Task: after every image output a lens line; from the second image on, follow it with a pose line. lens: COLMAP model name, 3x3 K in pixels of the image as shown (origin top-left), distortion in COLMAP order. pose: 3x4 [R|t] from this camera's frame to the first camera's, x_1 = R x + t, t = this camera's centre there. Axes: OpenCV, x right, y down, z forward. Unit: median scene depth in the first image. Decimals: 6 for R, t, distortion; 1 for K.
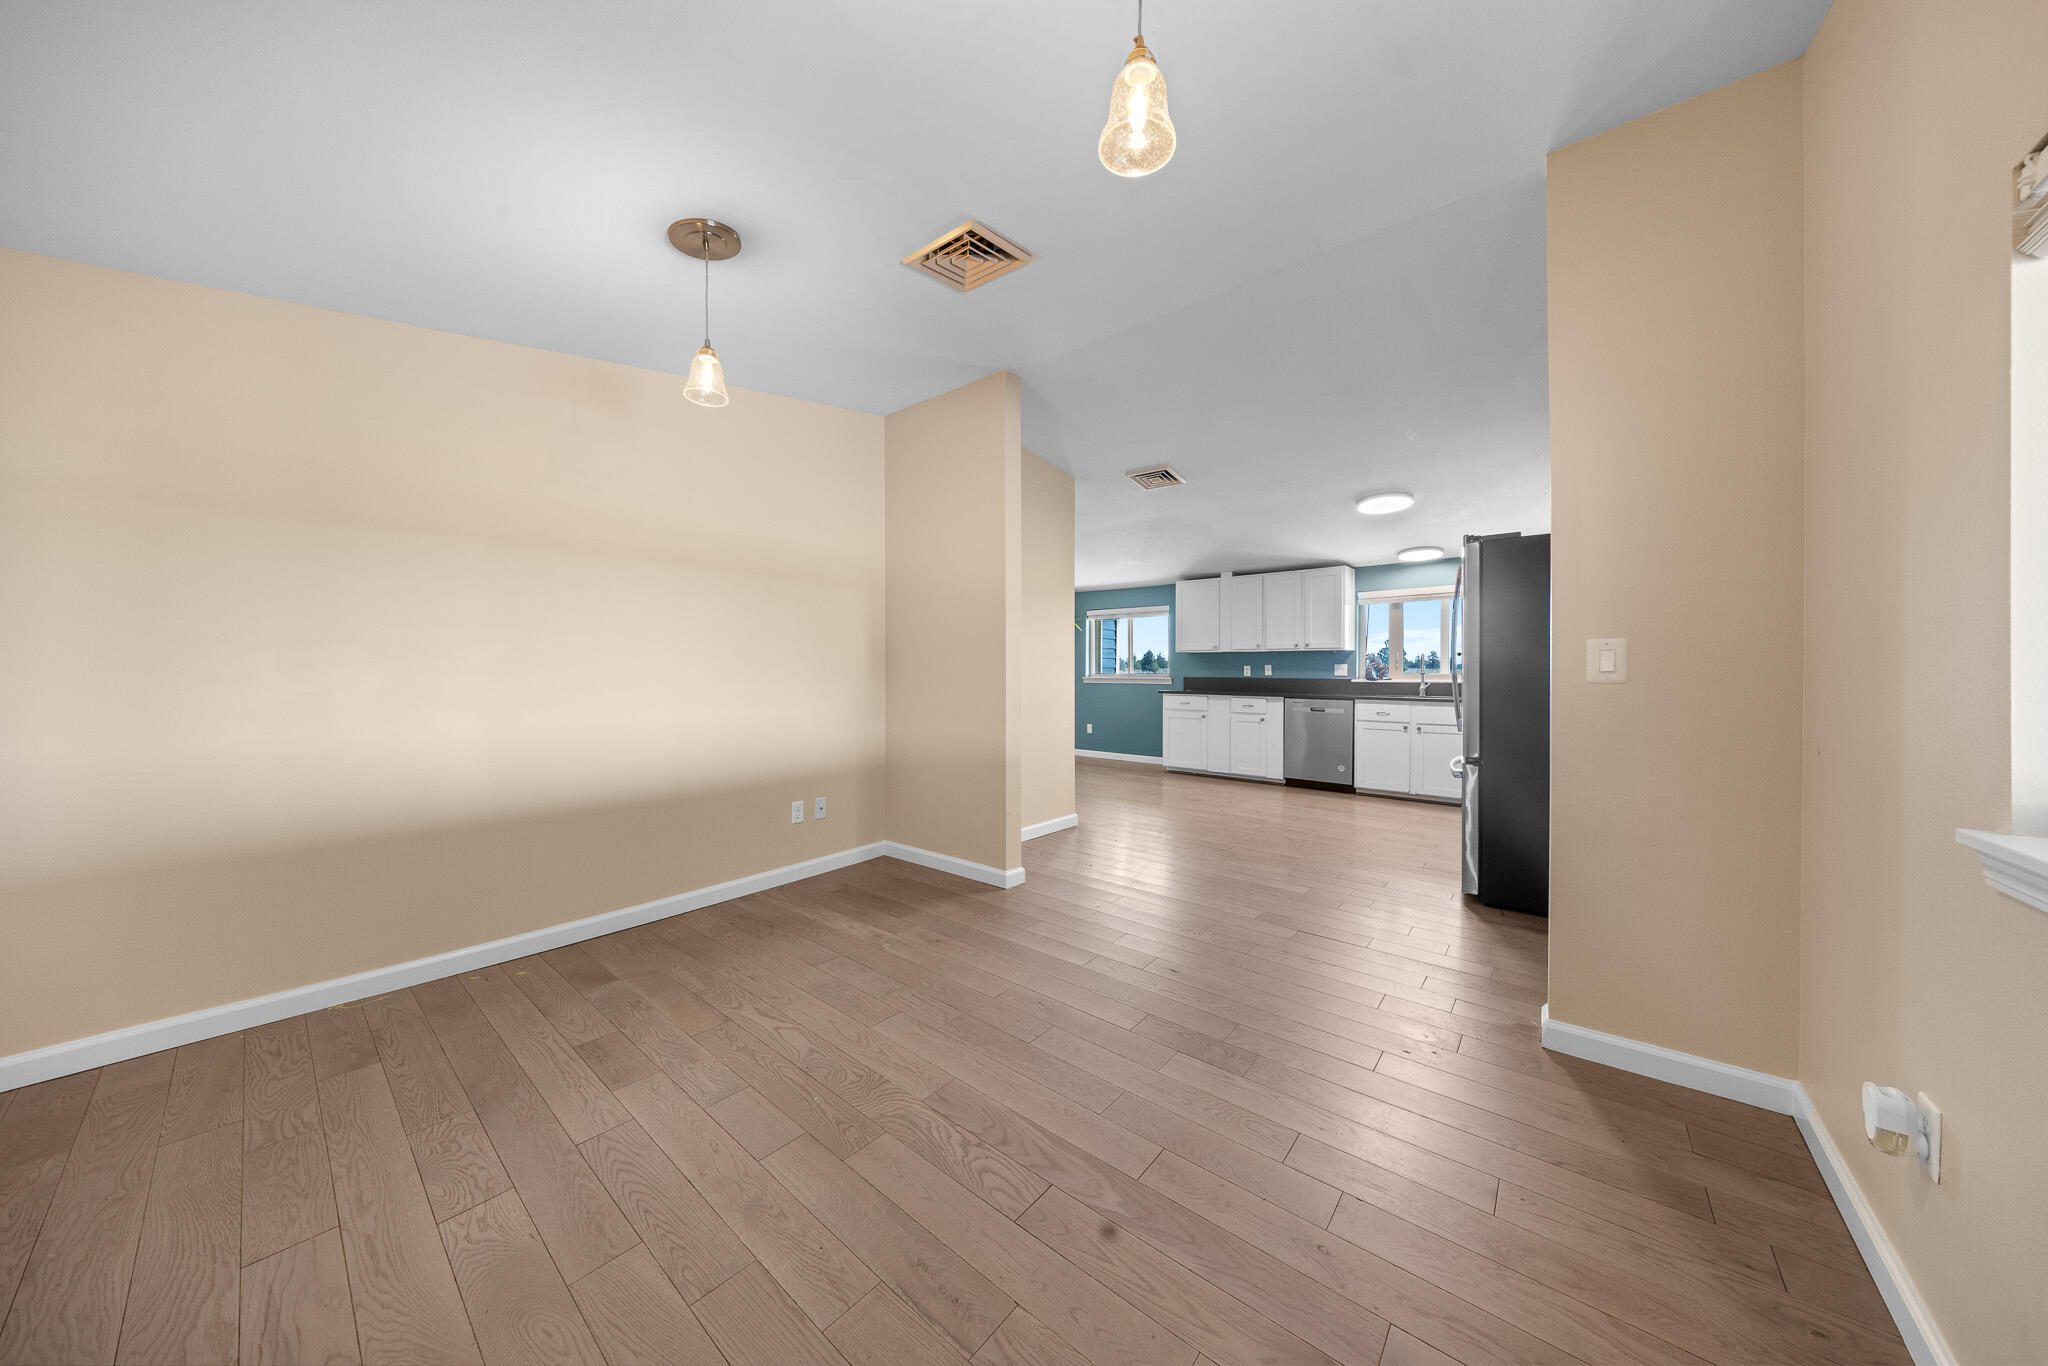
lens RADIAL K [[662.8, 0, 1003.0], [0, 662.8, 676.5], [0, 0, 1]] dist [0.001093, 0.000005]
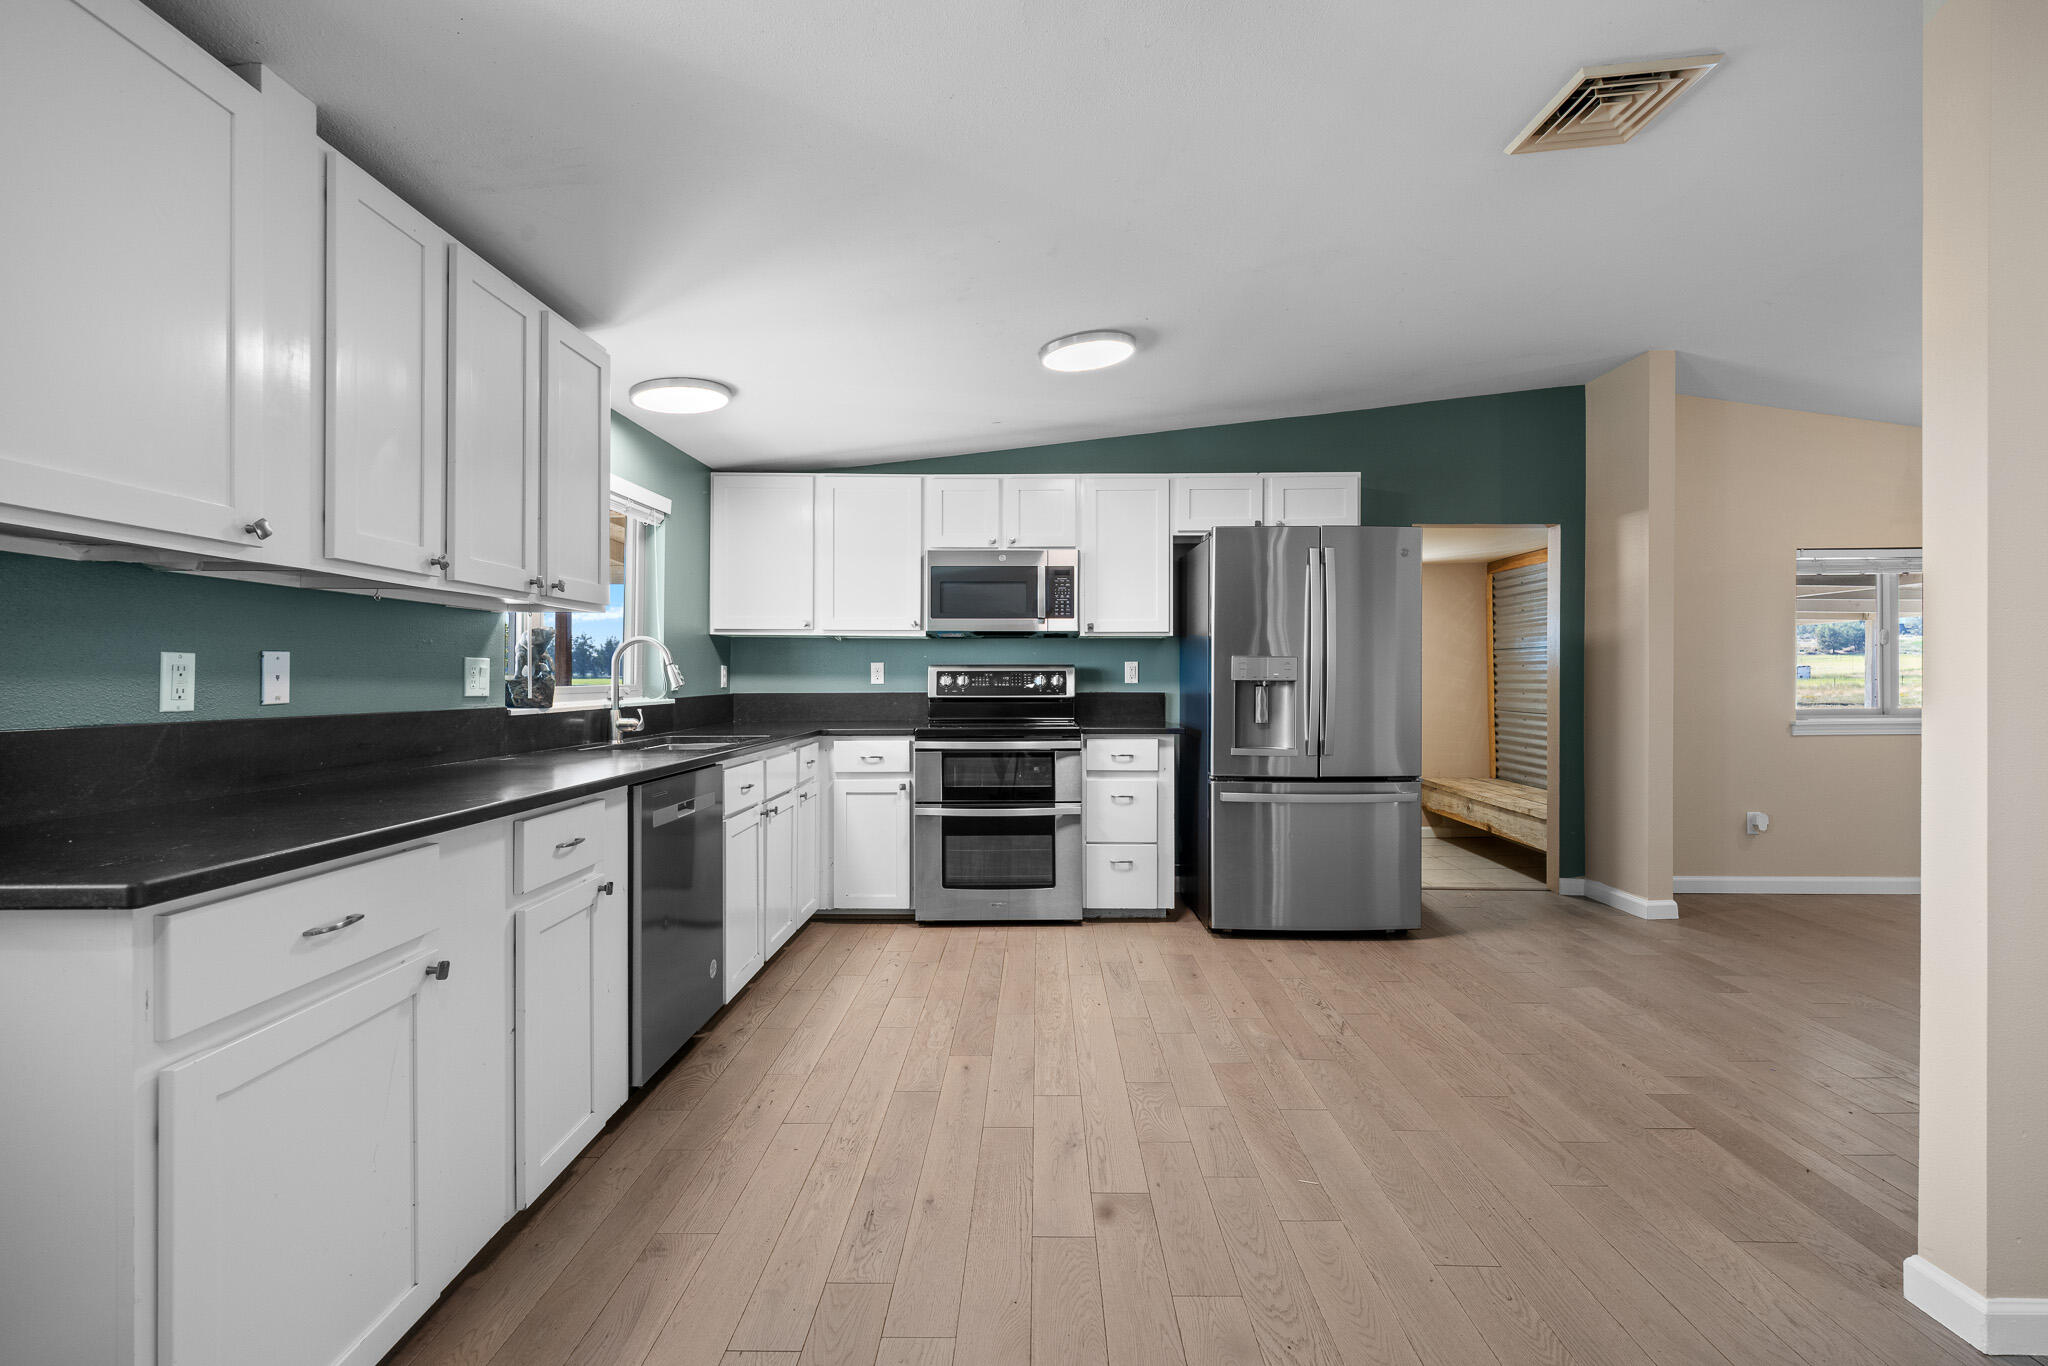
lens RADIAL K [[932.4, 0, 1041.6], [0, 932.4, 681.1], [0, 0, 1]] dist [0.002663, -0.000519]
pose [[-0.663933, -0.004077, 0.747781, 0.041362], [0.007452, 0.999899, 0.012068, -0.011167], [-0.747755, 0.013584, -0.663836, 1.090530]]
